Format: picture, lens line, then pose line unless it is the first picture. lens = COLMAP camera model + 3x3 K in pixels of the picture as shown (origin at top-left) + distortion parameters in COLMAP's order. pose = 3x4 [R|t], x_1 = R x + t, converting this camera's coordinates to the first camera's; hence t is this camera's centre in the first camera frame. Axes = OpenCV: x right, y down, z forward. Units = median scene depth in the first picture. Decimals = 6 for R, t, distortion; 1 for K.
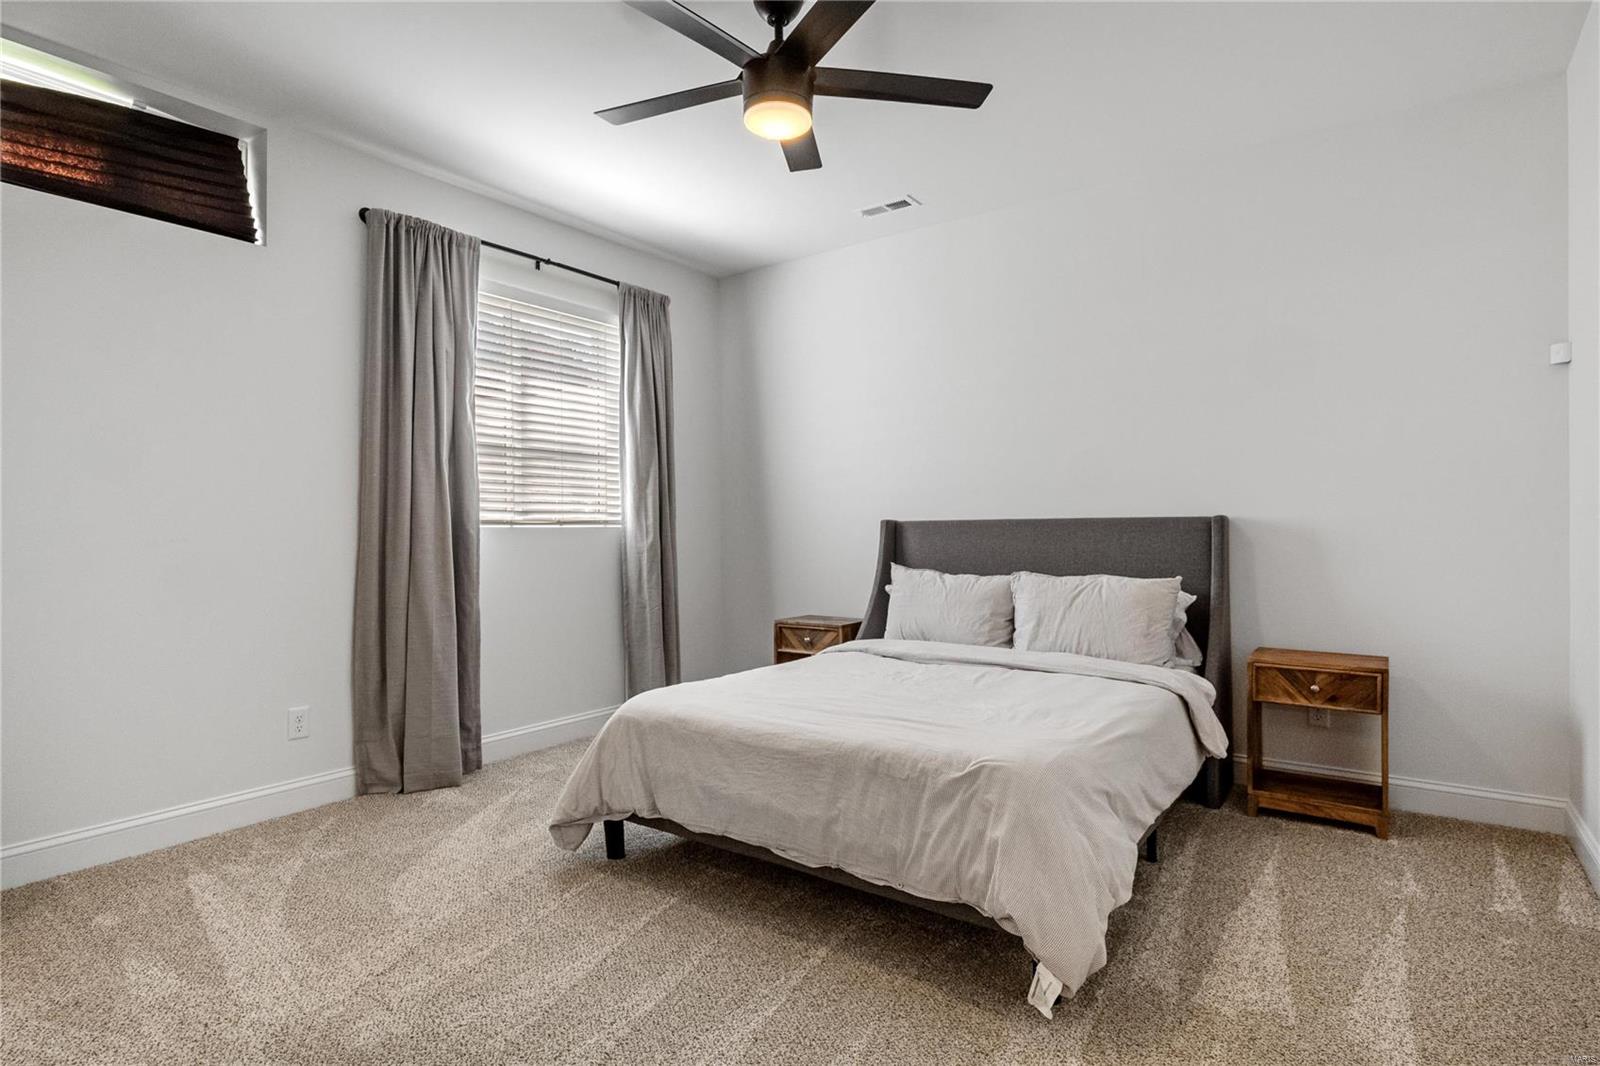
lens RADIAL K [[822.5, 0, 795.6], [0, 822.5, 523.2], [0, 0, 1]] dist [0.000226, -0.002295]
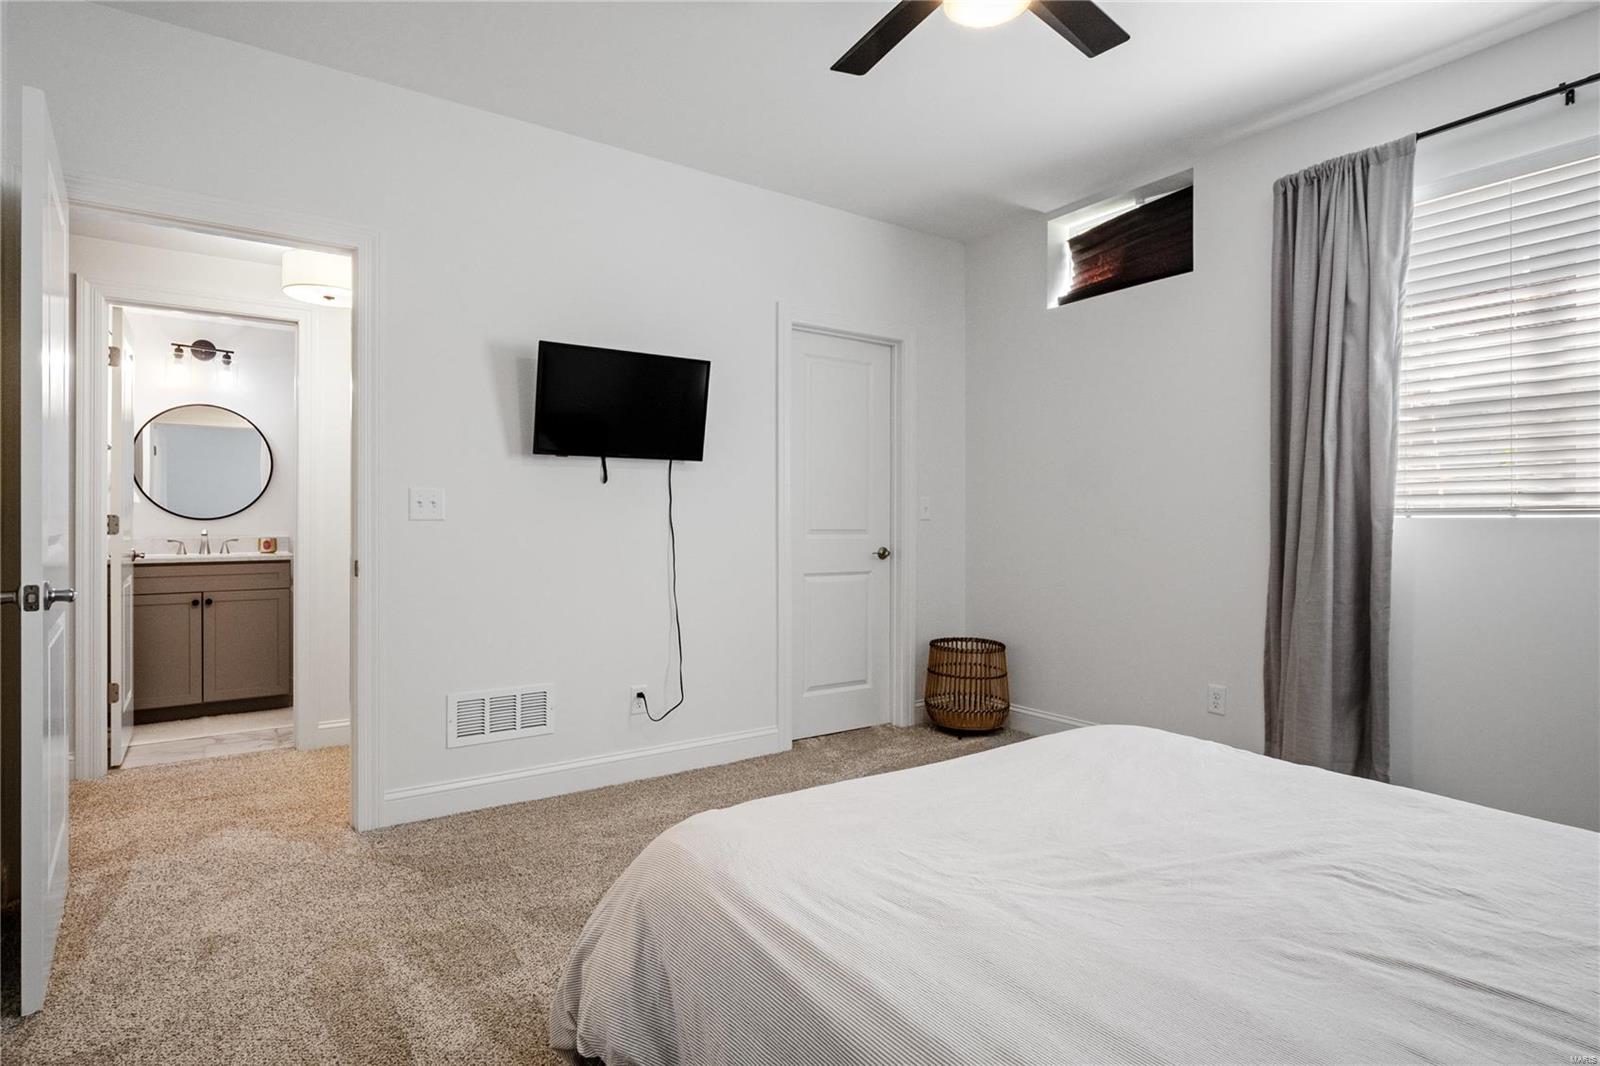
lens RADIAL K [[822.5, 0, 795.6], [0, 822.5, 523.2], [0, 0, 1]] dist [0.000226, -0.002295]
pose [[-0.323337, 0.009829, -0.946233, 0.519811], [0.011758, 0.999911, 0.006368, -0.001454], [0.946211, -0.009067, -0.323423, 0.712306]]
